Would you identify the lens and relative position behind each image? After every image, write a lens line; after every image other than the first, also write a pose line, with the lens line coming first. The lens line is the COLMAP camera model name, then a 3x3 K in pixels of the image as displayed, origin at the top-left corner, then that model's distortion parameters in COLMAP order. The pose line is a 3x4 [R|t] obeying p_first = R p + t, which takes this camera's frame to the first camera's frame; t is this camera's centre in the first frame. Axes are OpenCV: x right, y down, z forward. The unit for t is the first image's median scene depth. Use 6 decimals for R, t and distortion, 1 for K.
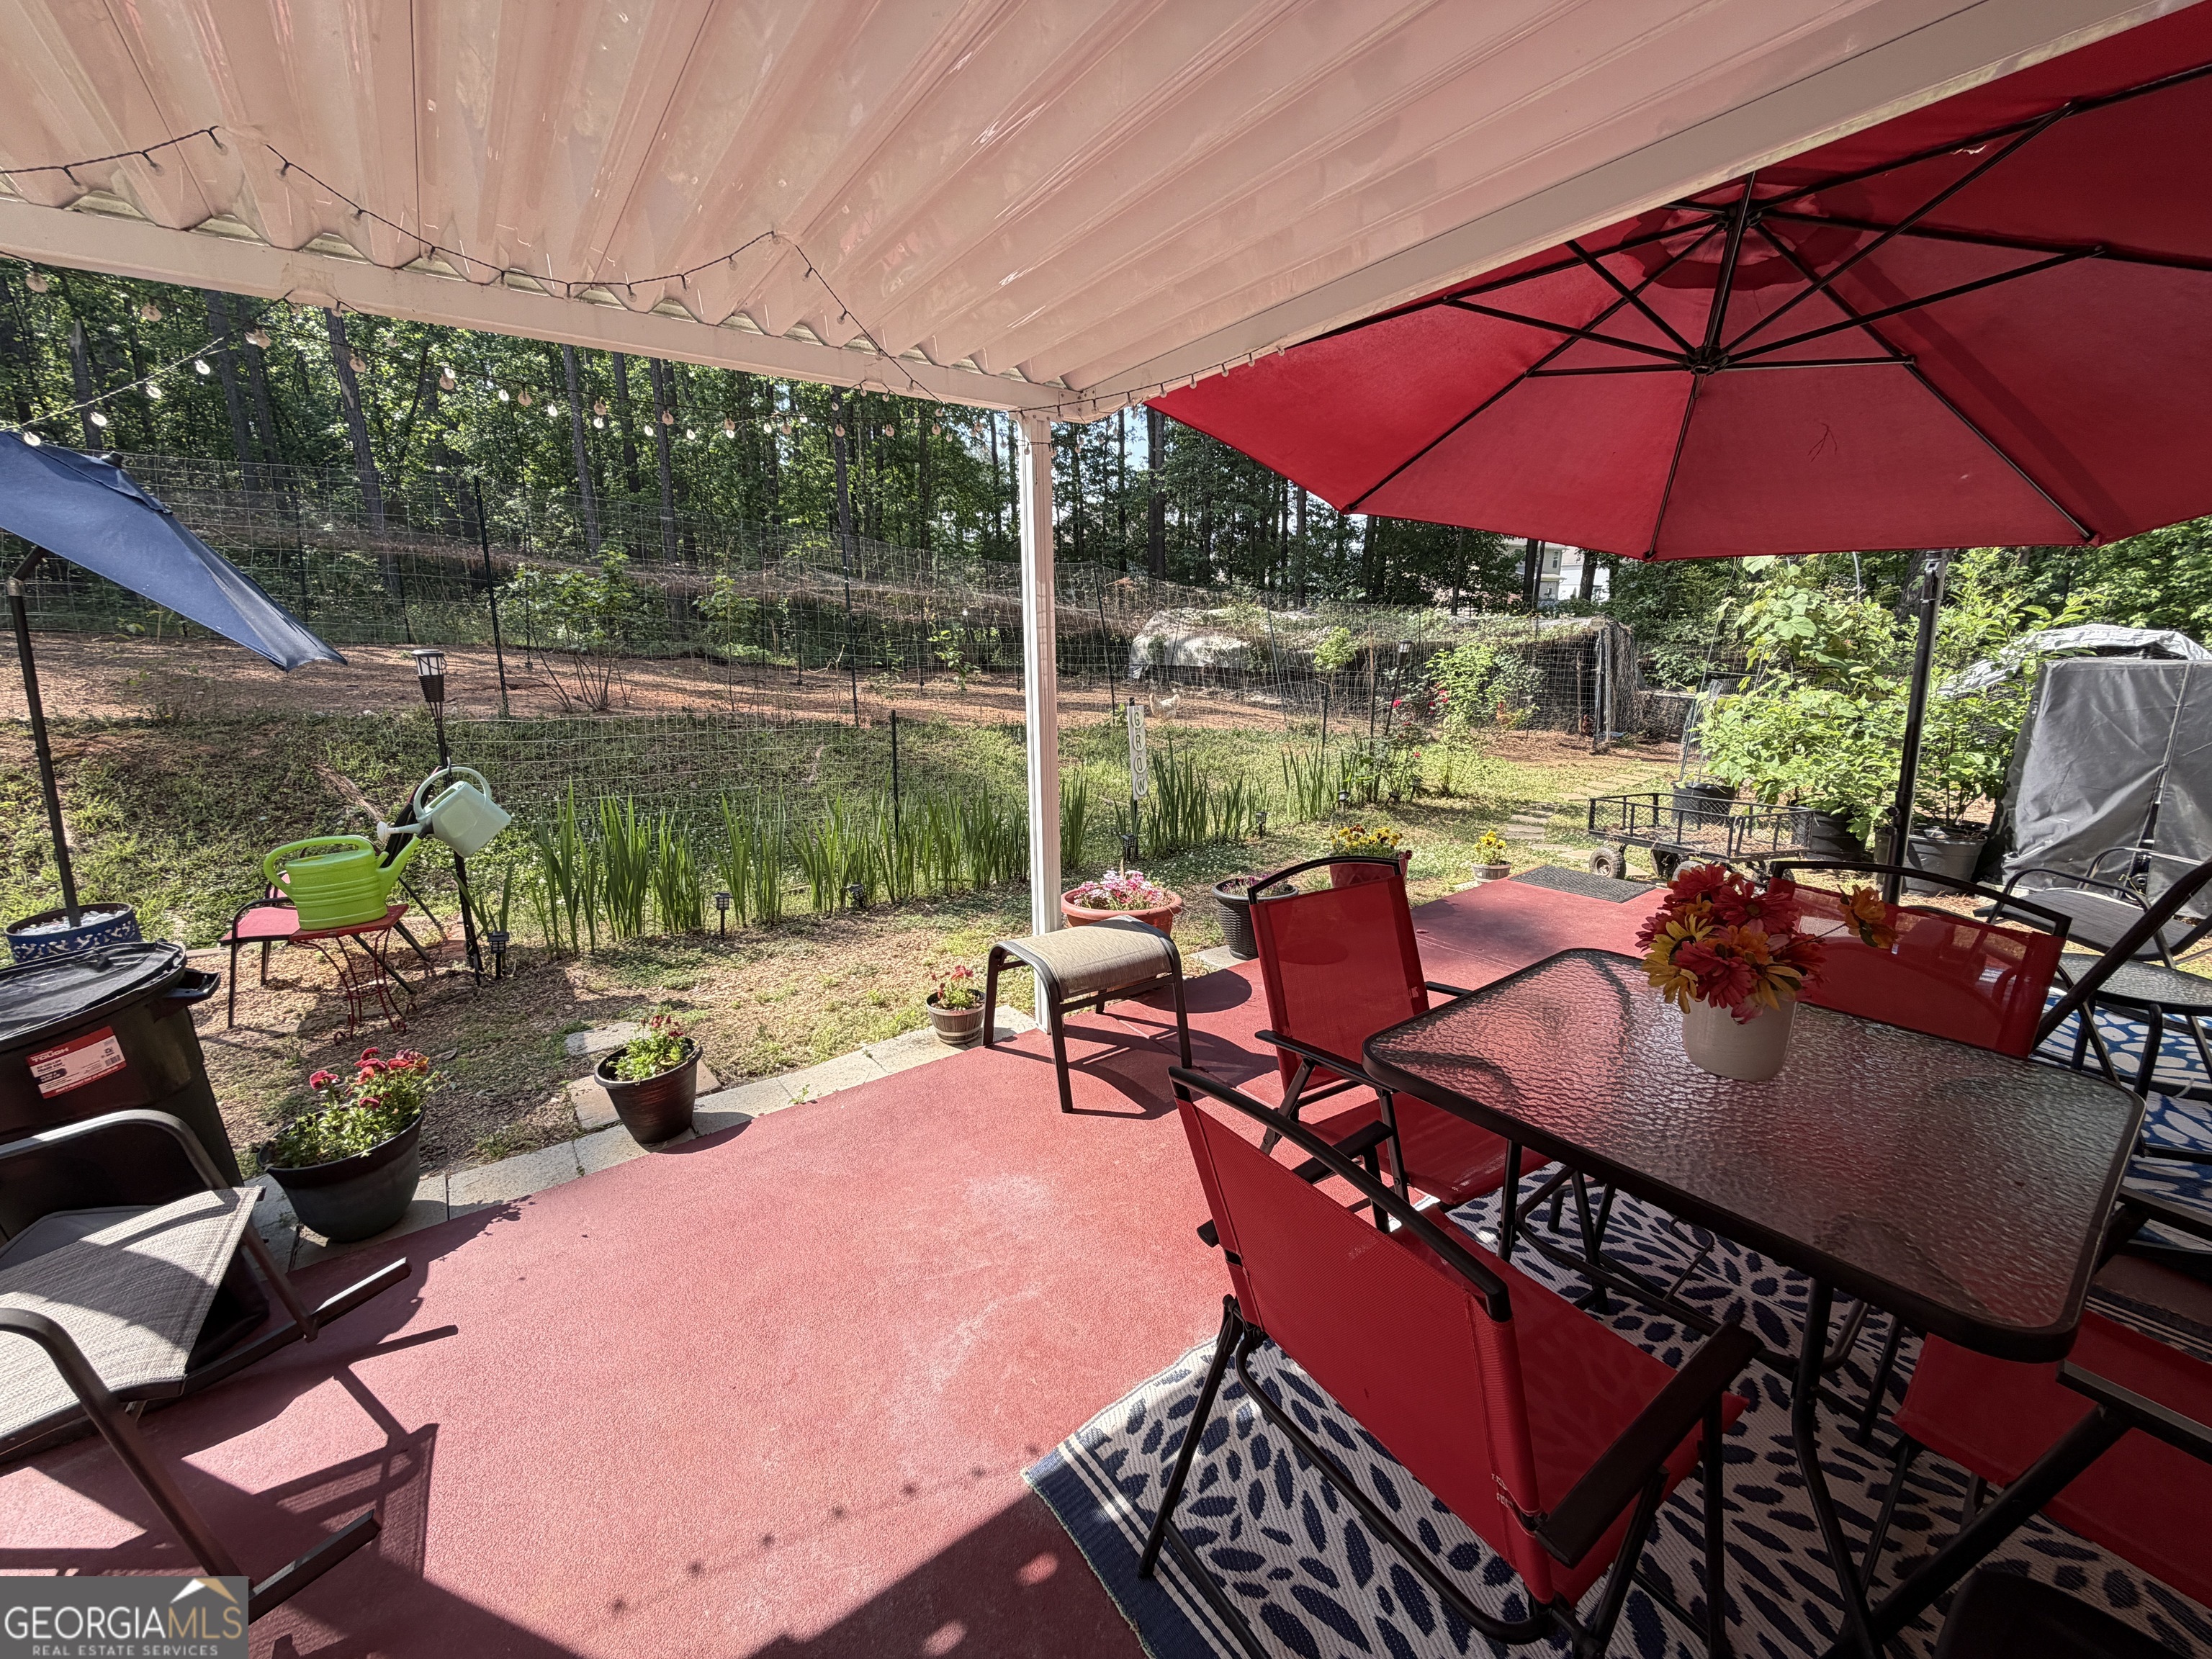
lens RADIAL K [[880.4, 0, 1103.9], [0, 880.4, 830.2], [0, 0, 1]] dist [0.000462, 0.000132]
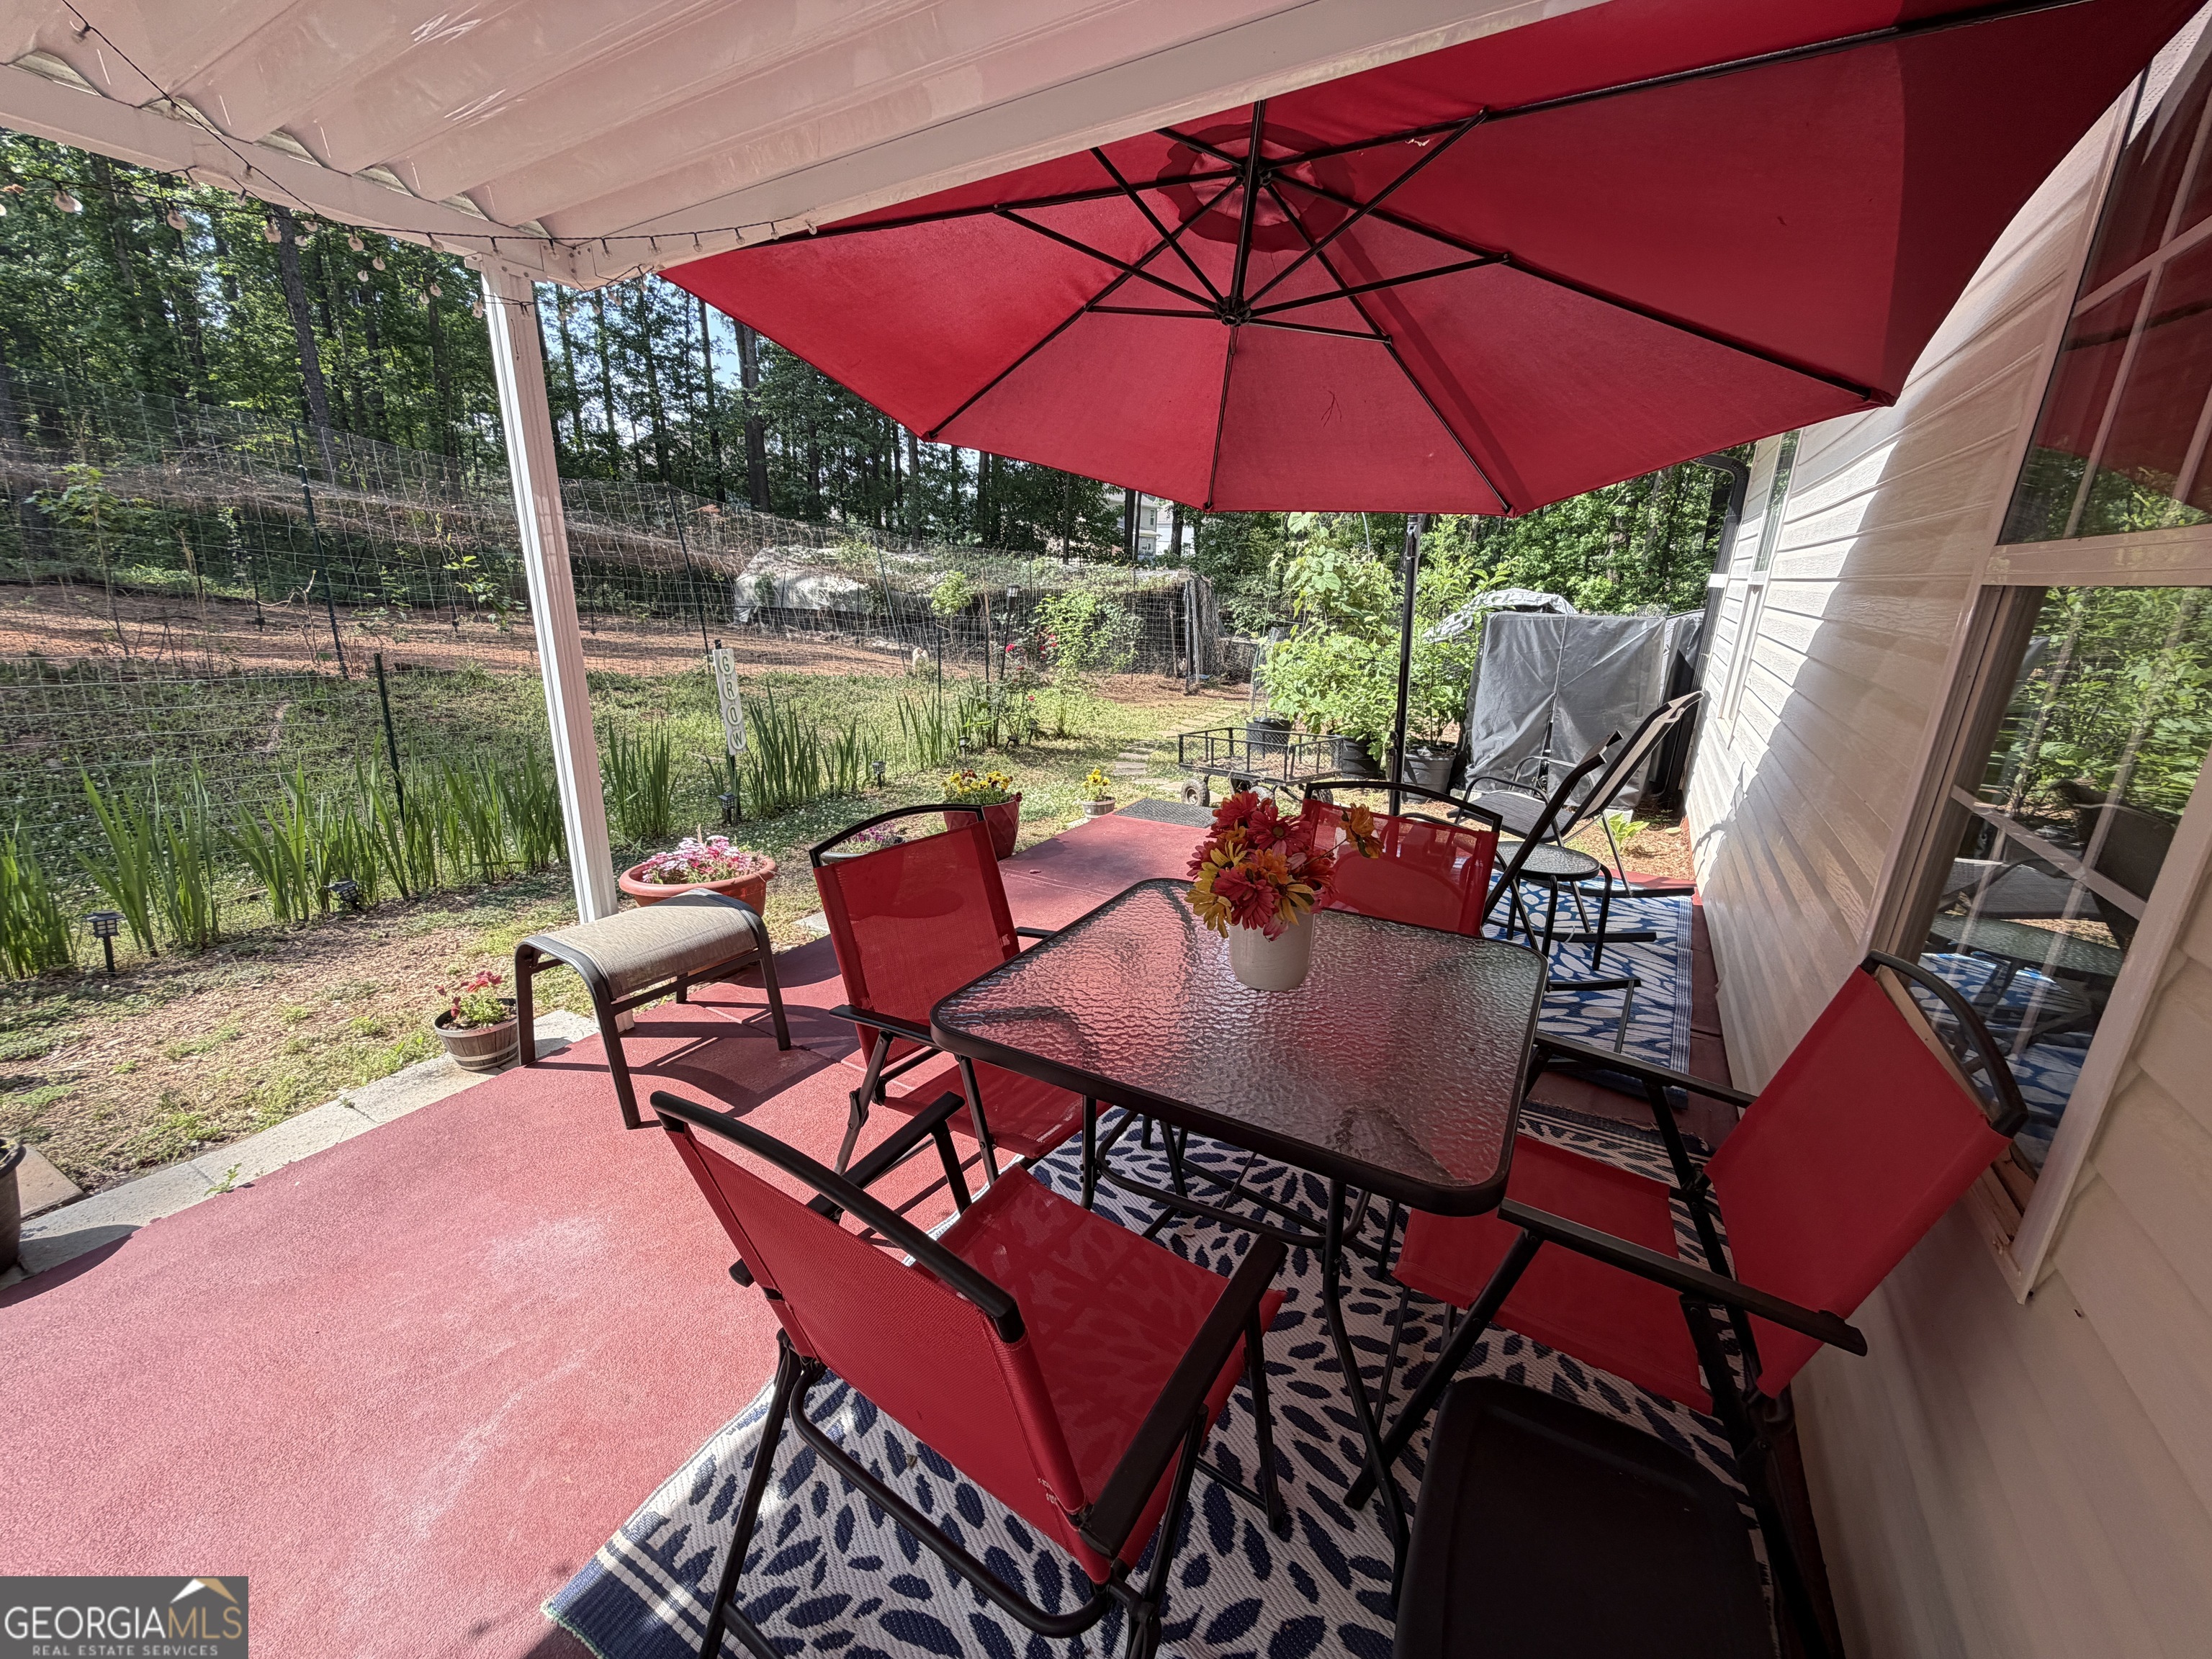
lens RADIAL K [[880.4, 0, 1102.9], [0, 880.4, 830.3], [0, 0, 1]] dist [0.000462, 0.000132]
pose [[0.918284, -0.079733, 0.387810, 0.049758], [0.056787, 0.995909, 0.070292, 0.000615], [-0.391828, -0.042525, 0.919055, 0.040707]]
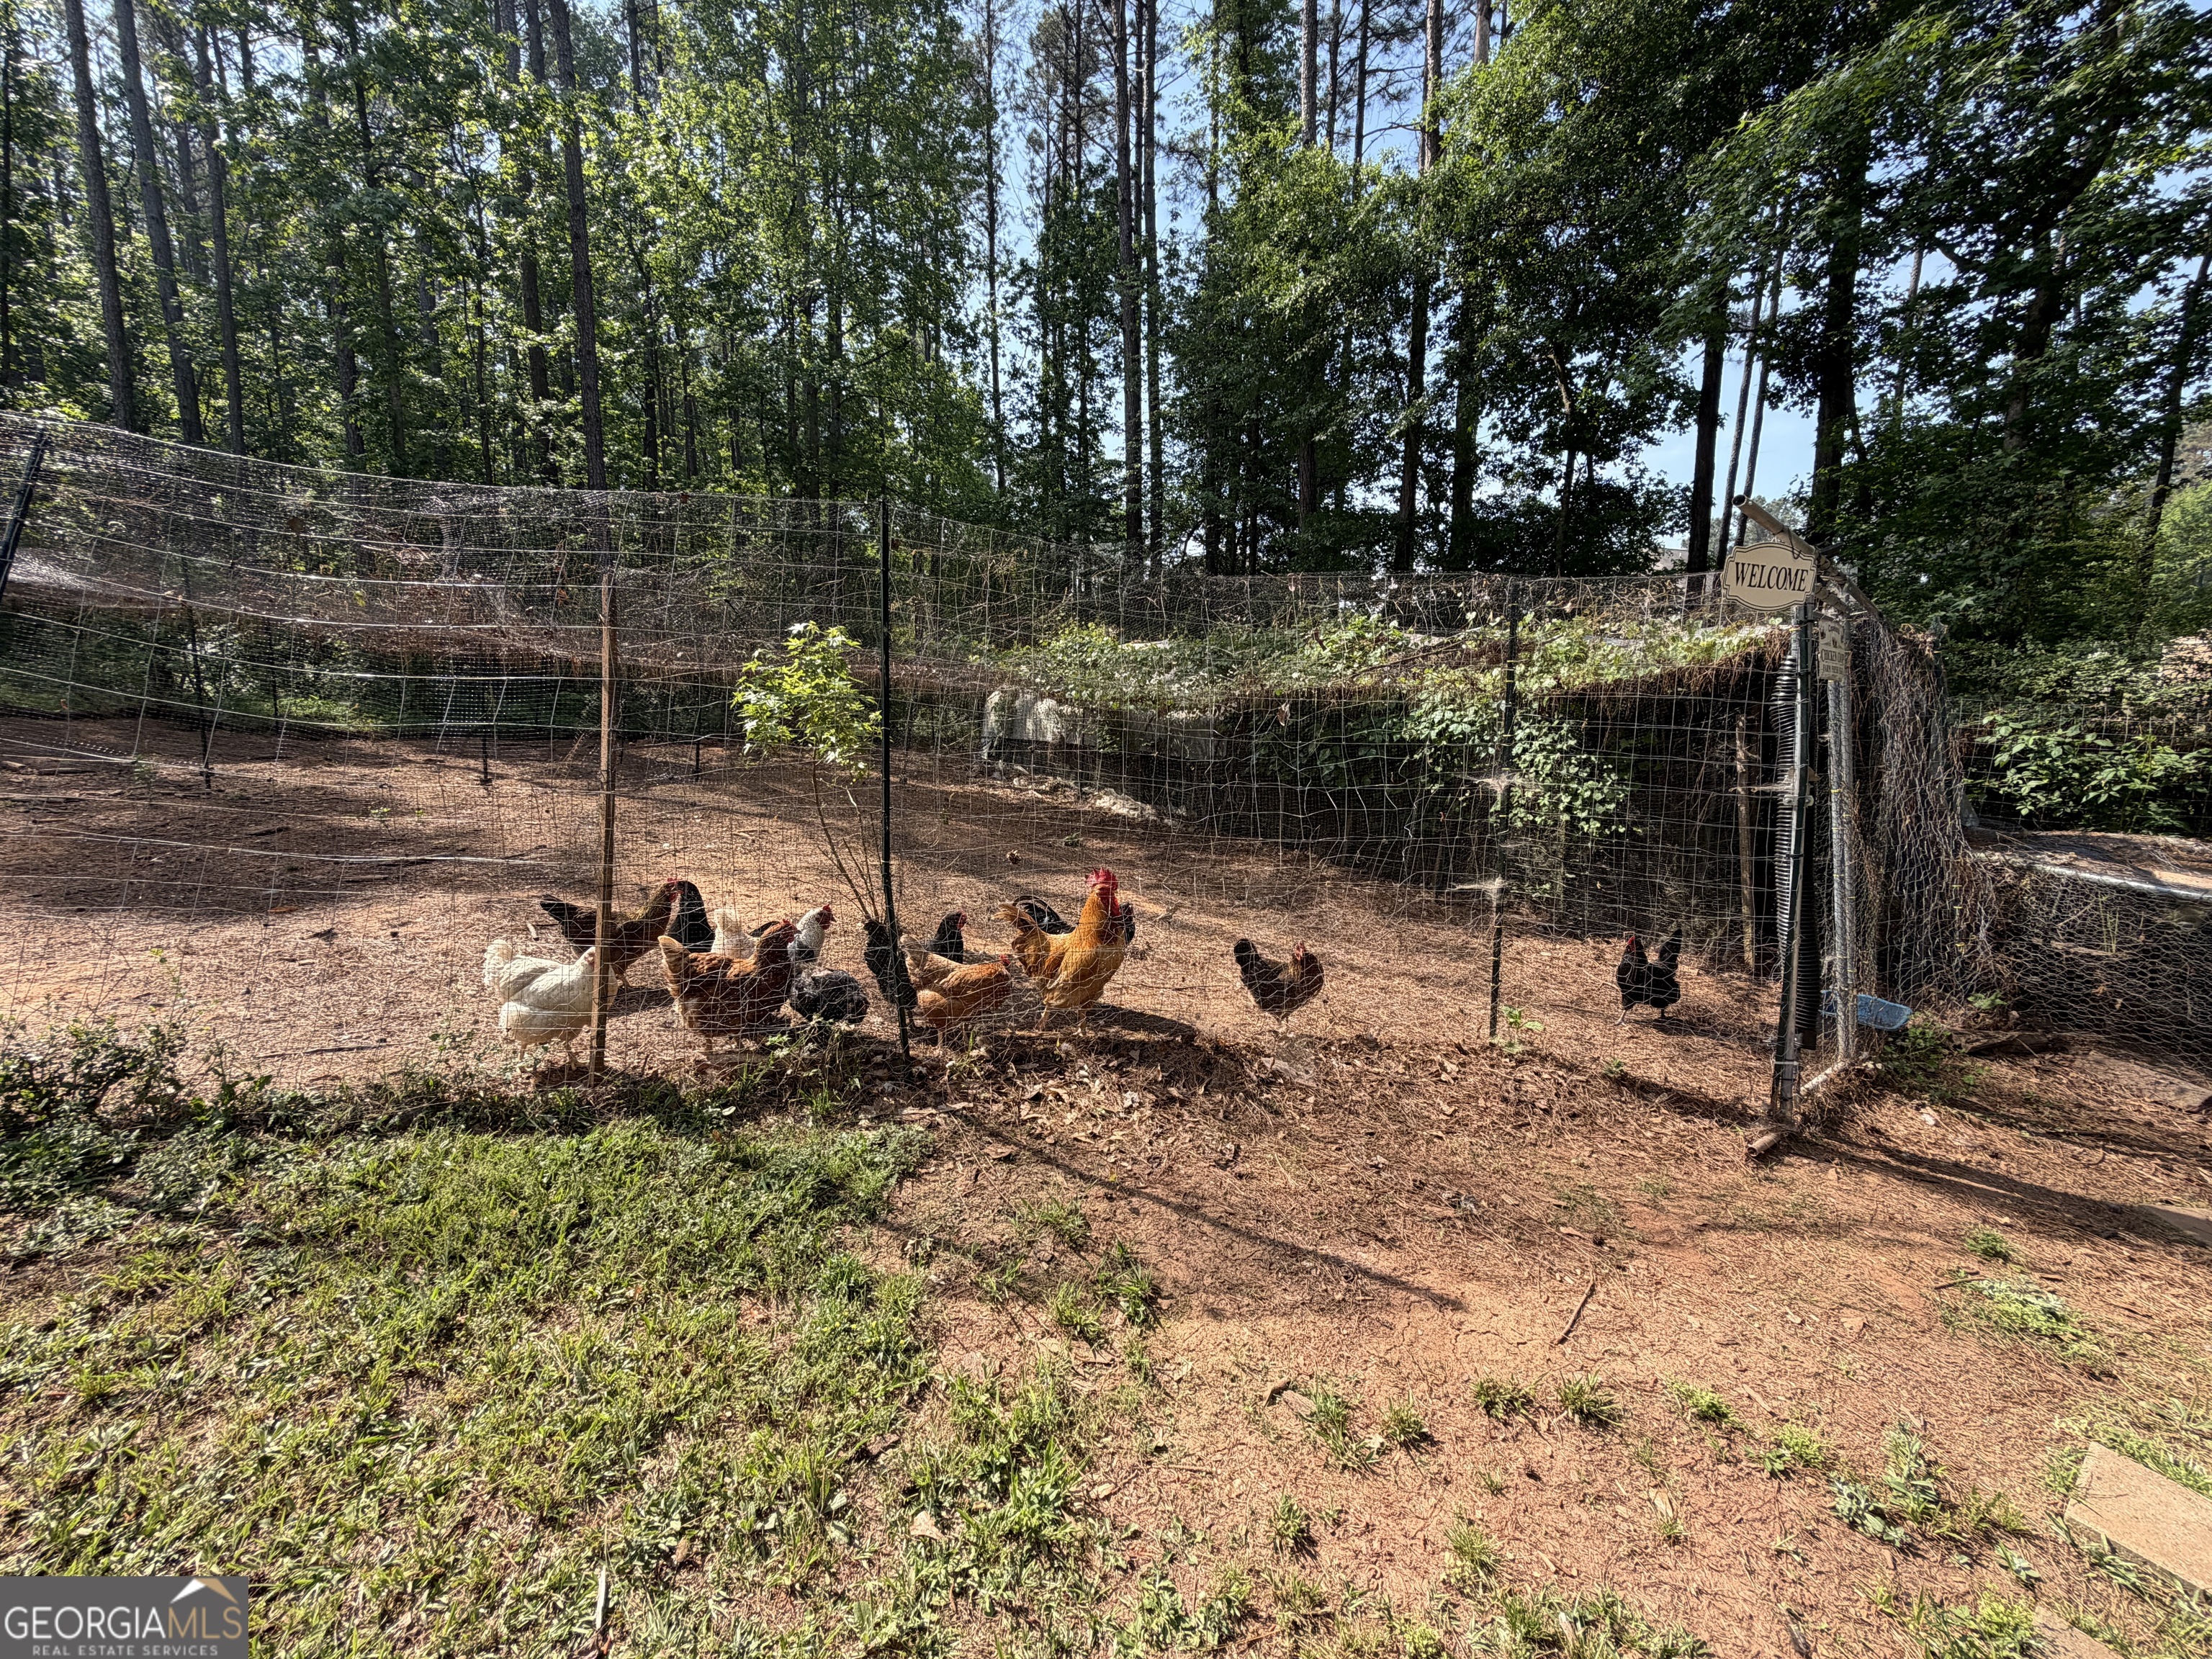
lens RADIAL K [[880.4, 0, 1107.2], [0, 880.4, 835.4], [0, 0, 1]] dist [0.000462, 0.000132]
pose [[0.981019, 0.033202, -0.191047, 1.631606], [-0.046916, 0.996601, -0.067714, -0.552510], [0.188149, 0.075392, 0.979243, 2.805891]]
